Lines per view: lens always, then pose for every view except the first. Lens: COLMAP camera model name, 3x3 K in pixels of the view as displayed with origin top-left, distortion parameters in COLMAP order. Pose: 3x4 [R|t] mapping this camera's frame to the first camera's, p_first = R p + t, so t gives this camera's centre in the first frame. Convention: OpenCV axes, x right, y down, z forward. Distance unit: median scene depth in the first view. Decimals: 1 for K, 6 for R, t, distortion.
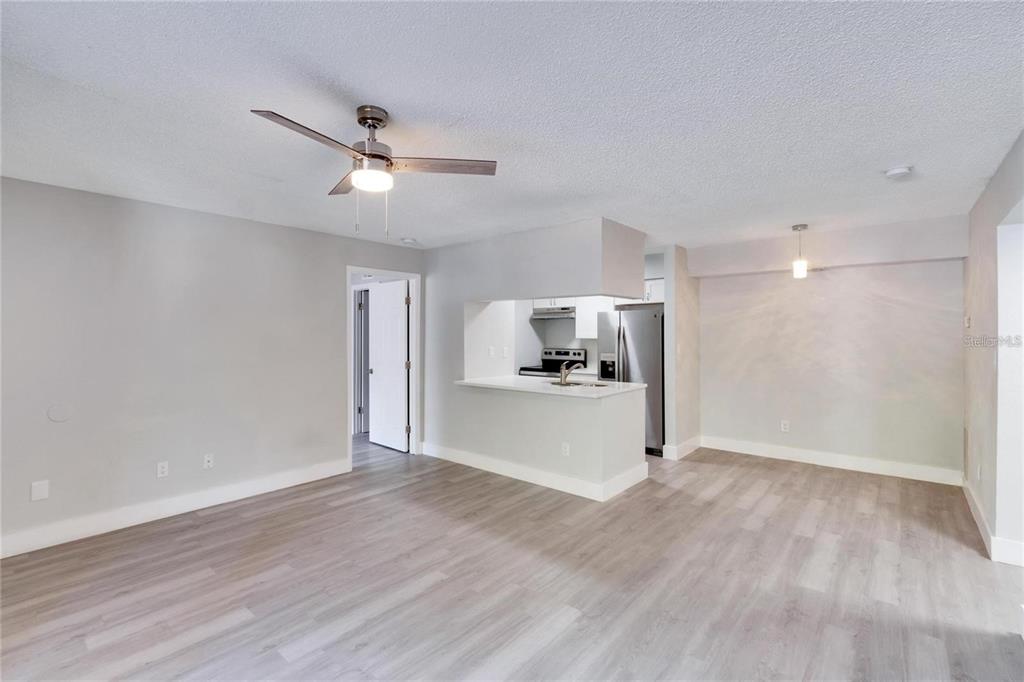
lens RADIAL K [[454.0, 0, 511.1], [0, 454.0, 343.9], [0, 0, 1]] dist [-0.006510, -0.001026]
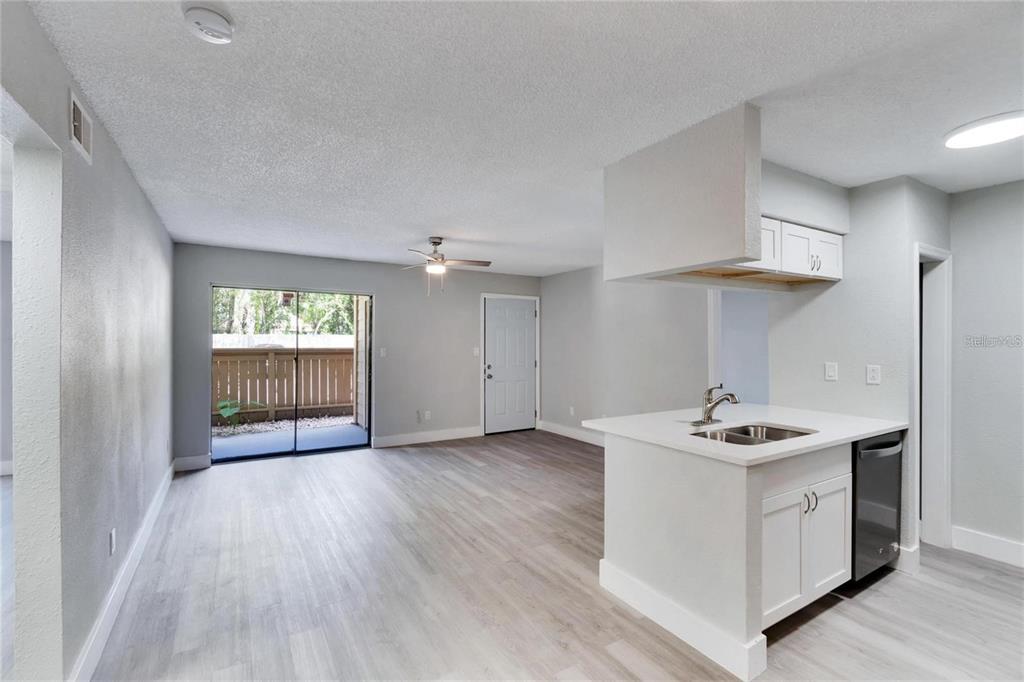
lens RADIAL K [[454.0, 0, 495.7], [0, 454.0, 347.3], [0, 0, 1]] dist [-0.006510, -0.001026]
pose [[-0.326734, 0.015009, -0.944997, 0.842538], [-0.022581, 0.999464, 0.023682, -0.020204], [0.944846, 0.029077, -0.326220, 1.002543]]
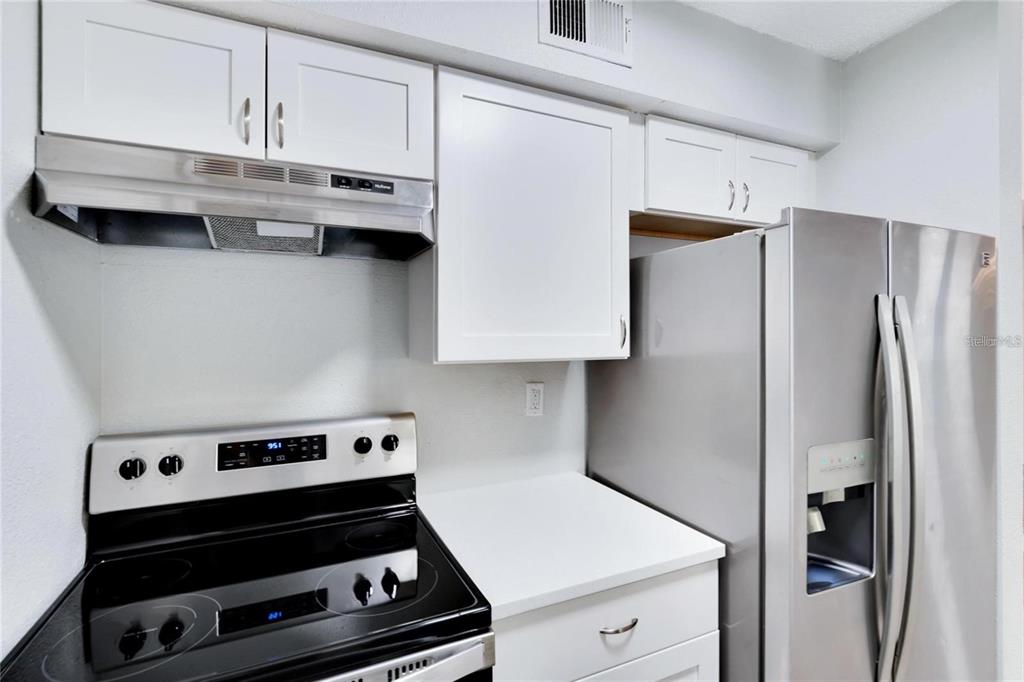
lens RADIAL K [[463.6, 0, 507.4], [0, 463.6, 333.9], [0, 0, 1]] dist [-0.003266, -0.000866]
pose [[0.424339, -0.000130, 0.905503, -0.012251], [0.025252, 0.999613, -0.011690, -0.031856], [-0.905151, 0.027826, 0.424178, 1.427843]]
